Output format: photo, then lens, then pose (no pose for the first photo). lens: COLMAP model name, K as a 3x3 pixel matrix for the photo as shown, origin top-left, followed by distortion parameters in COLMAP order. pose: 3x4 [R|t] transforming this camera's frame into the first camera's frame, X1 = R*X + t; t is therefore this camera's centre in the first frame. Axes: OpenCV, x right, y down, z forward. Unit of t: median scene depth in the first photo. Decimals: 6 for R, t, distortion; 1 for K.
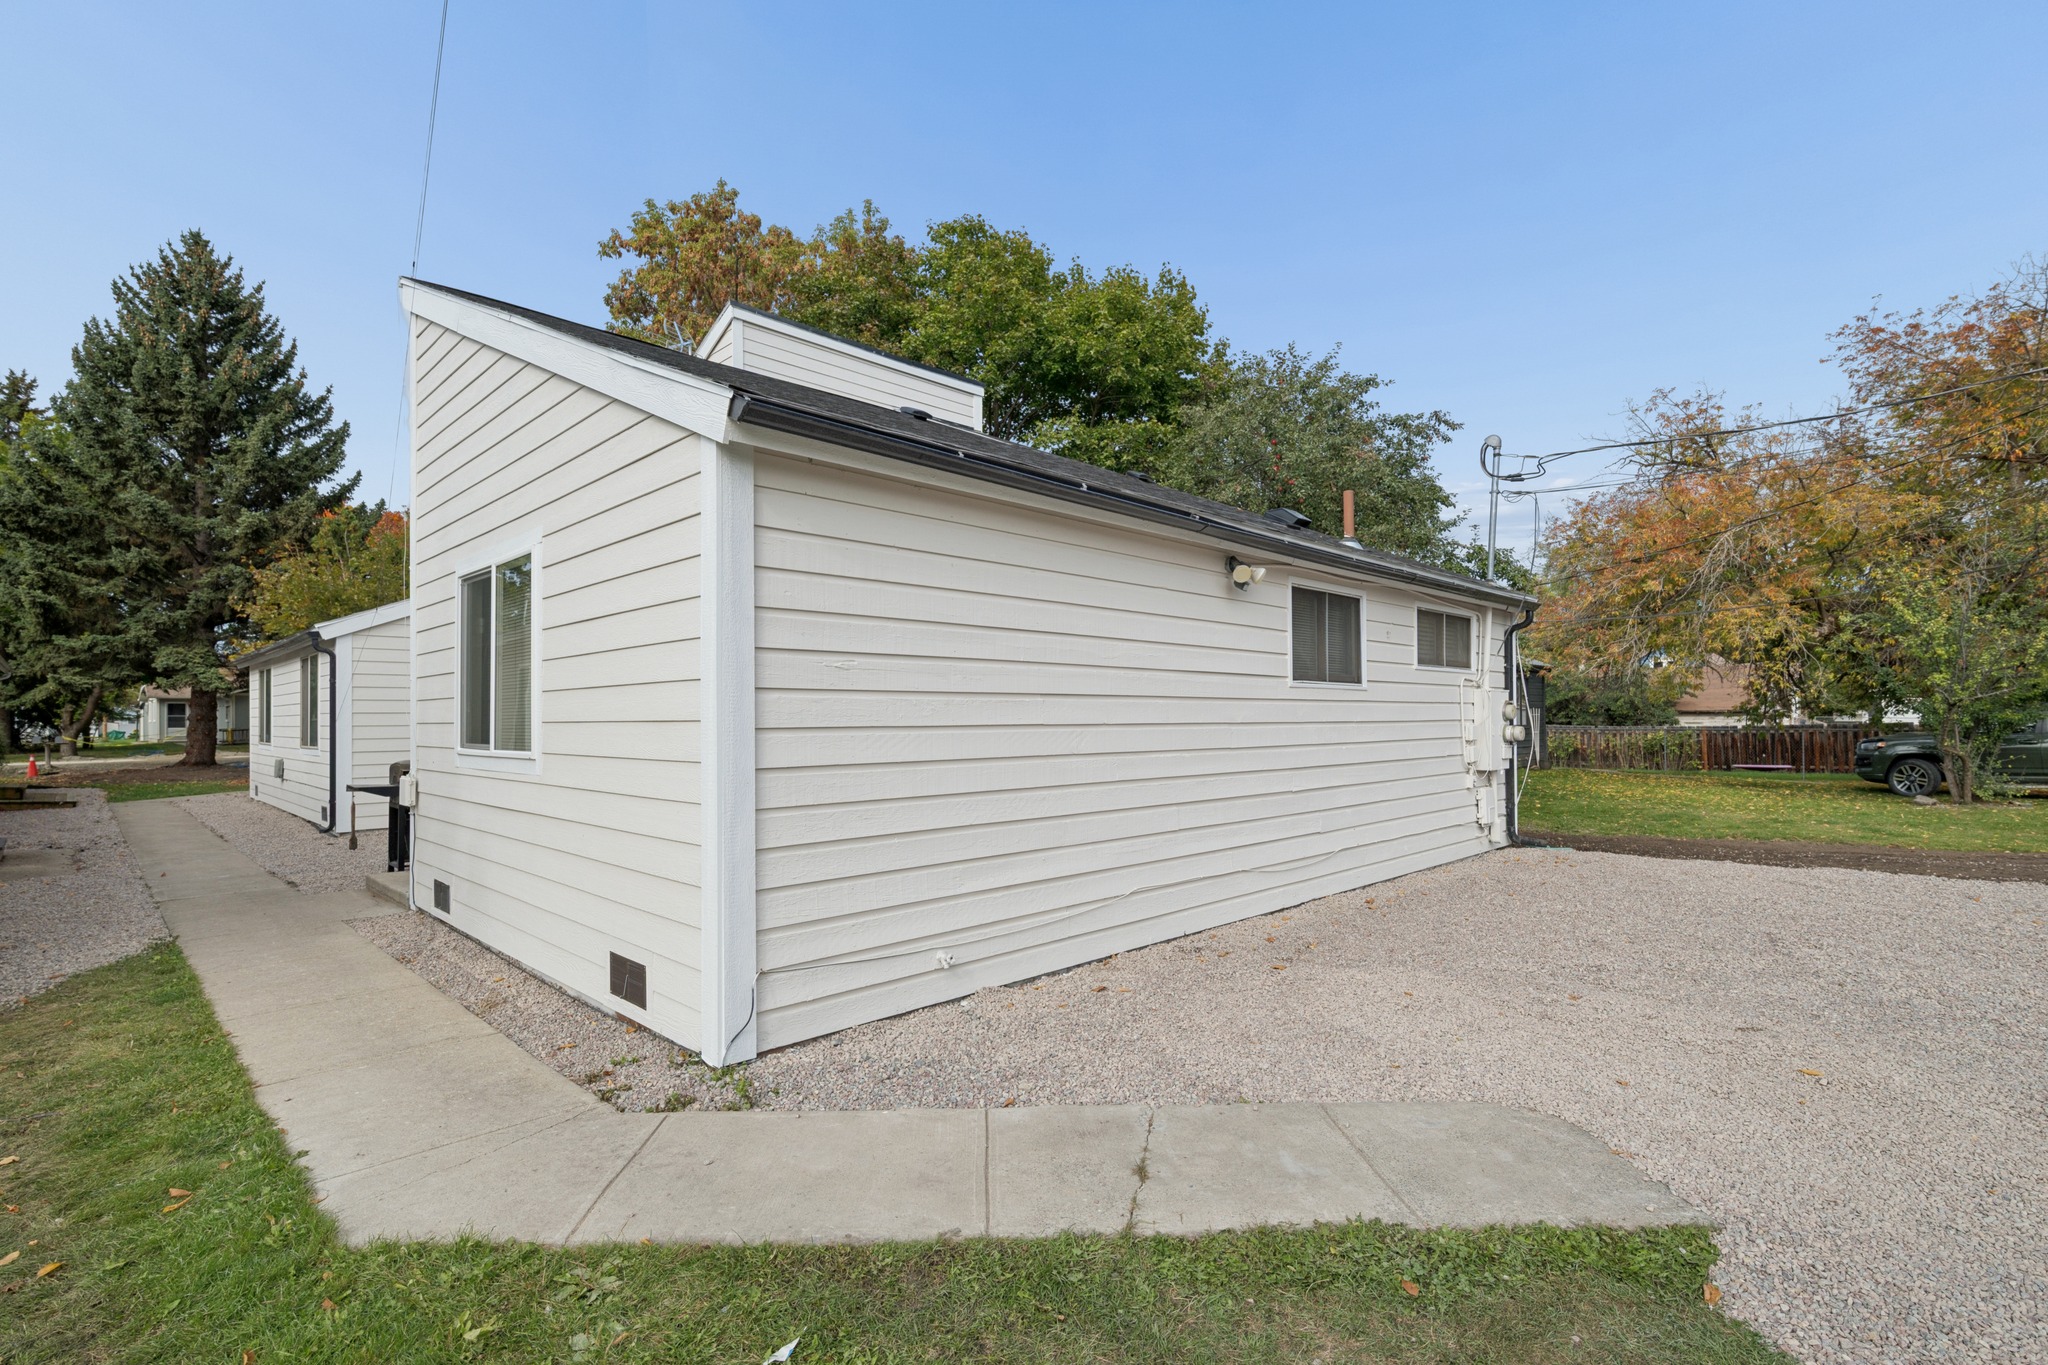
lens RADIAL K [[943.9, 0, 1045.1], [0, 943.9, 711.3], [0, 0, 1]] dist [-0.004913, -0.001529]
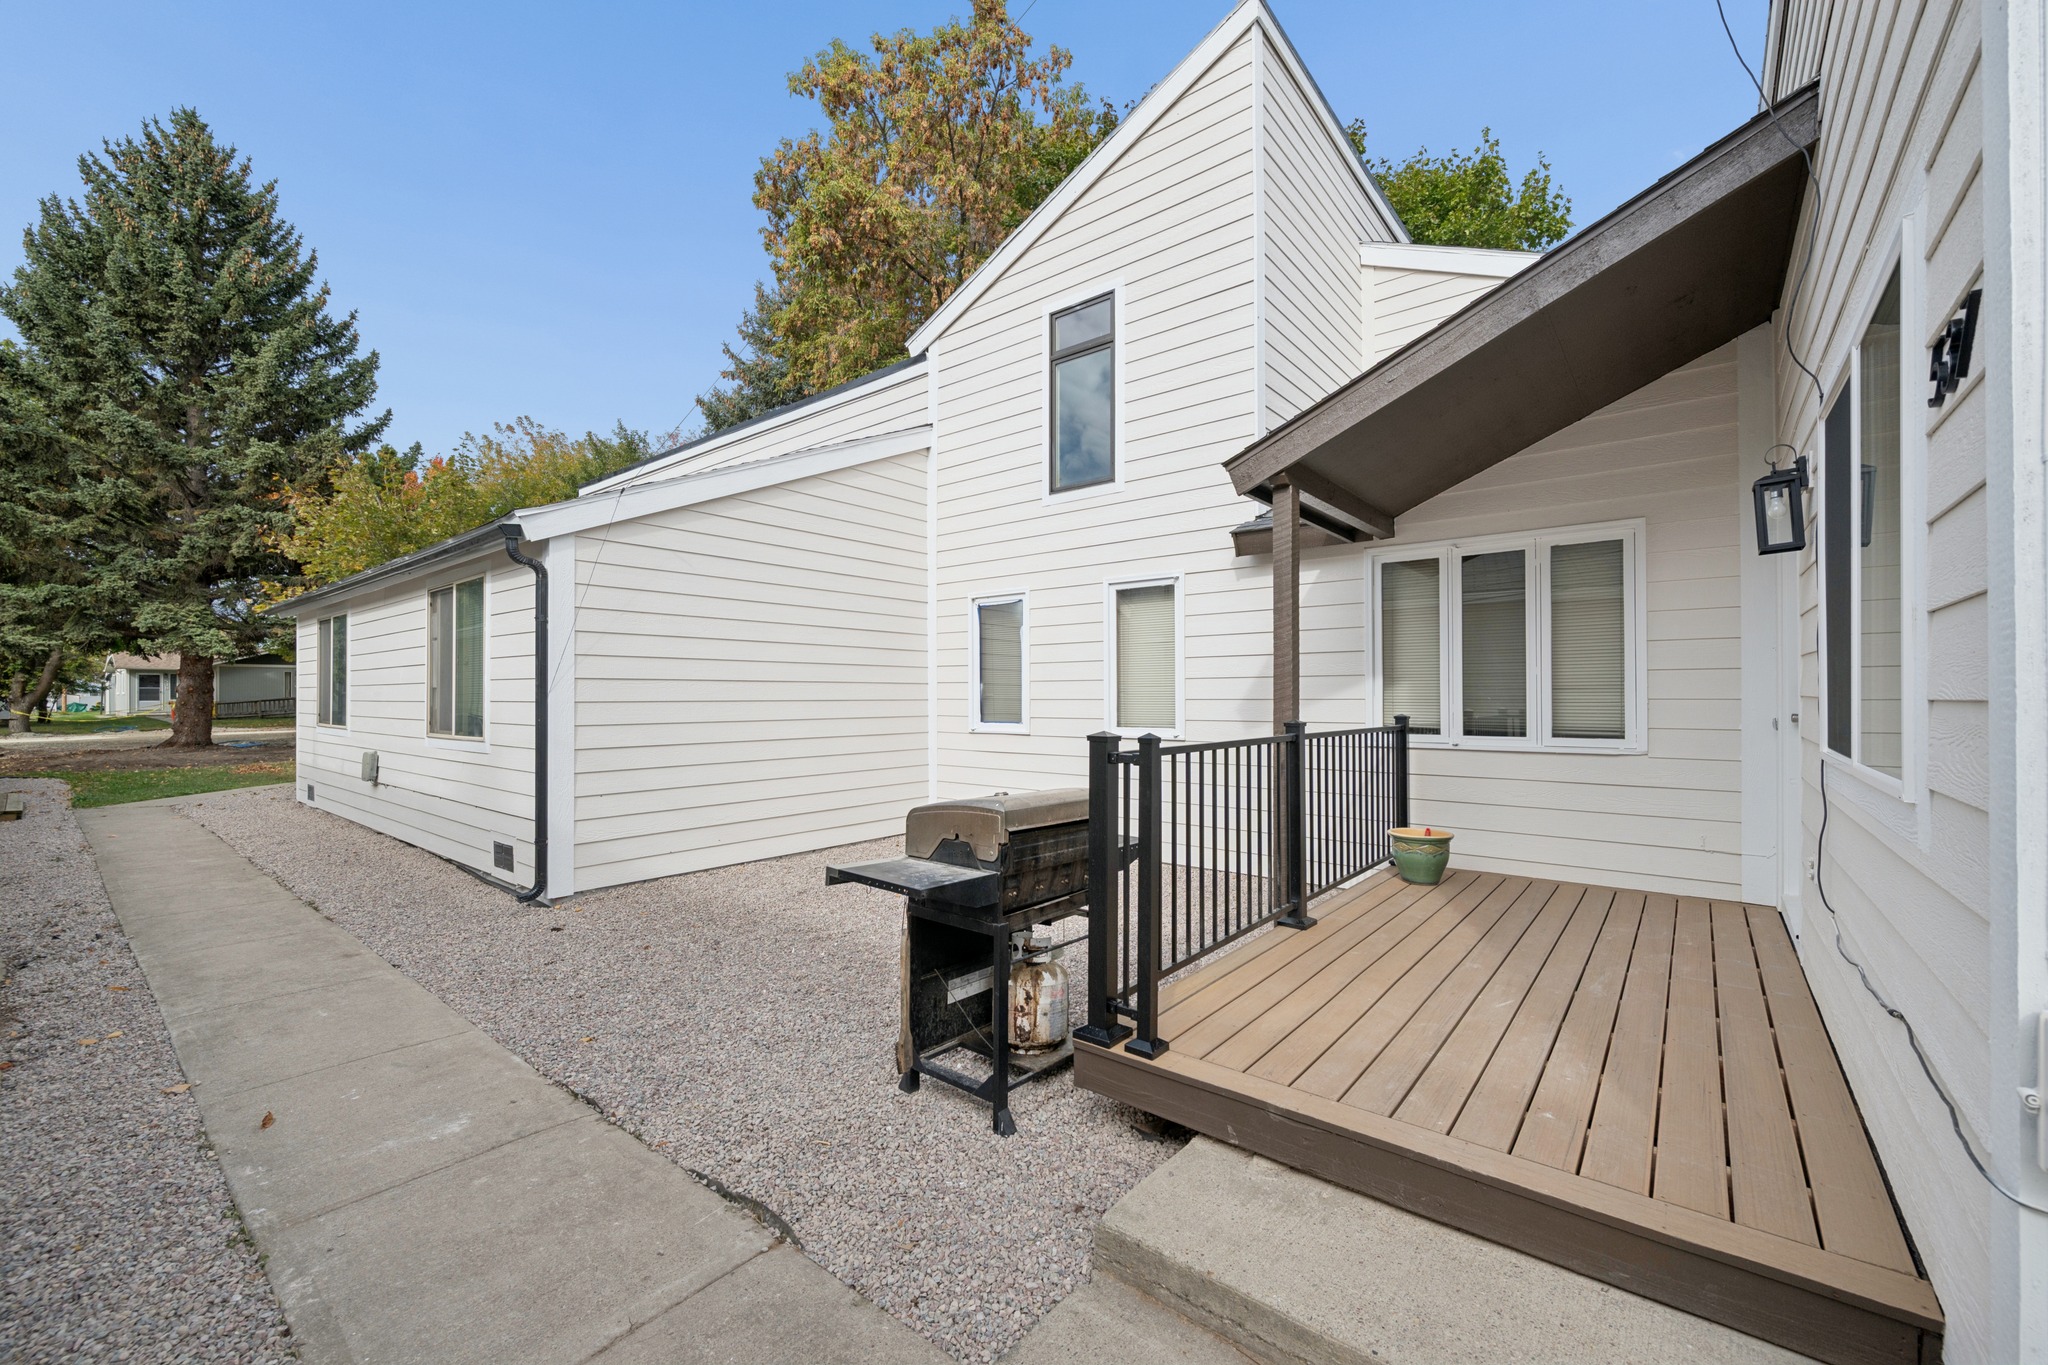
lens RADIAL K [[795.4, 0, 1030.4], [0, 795.4, 690.6], [0, 0, 1]] dist [-0.010637, 0.001110]
pose [[0.994748, 0.005316, 0.102214, -0.232238], [-0.005505, 0.999984, 0.001569, 0.002996], [-0.102204, -0.002123, 0.994761, 0.229109]]
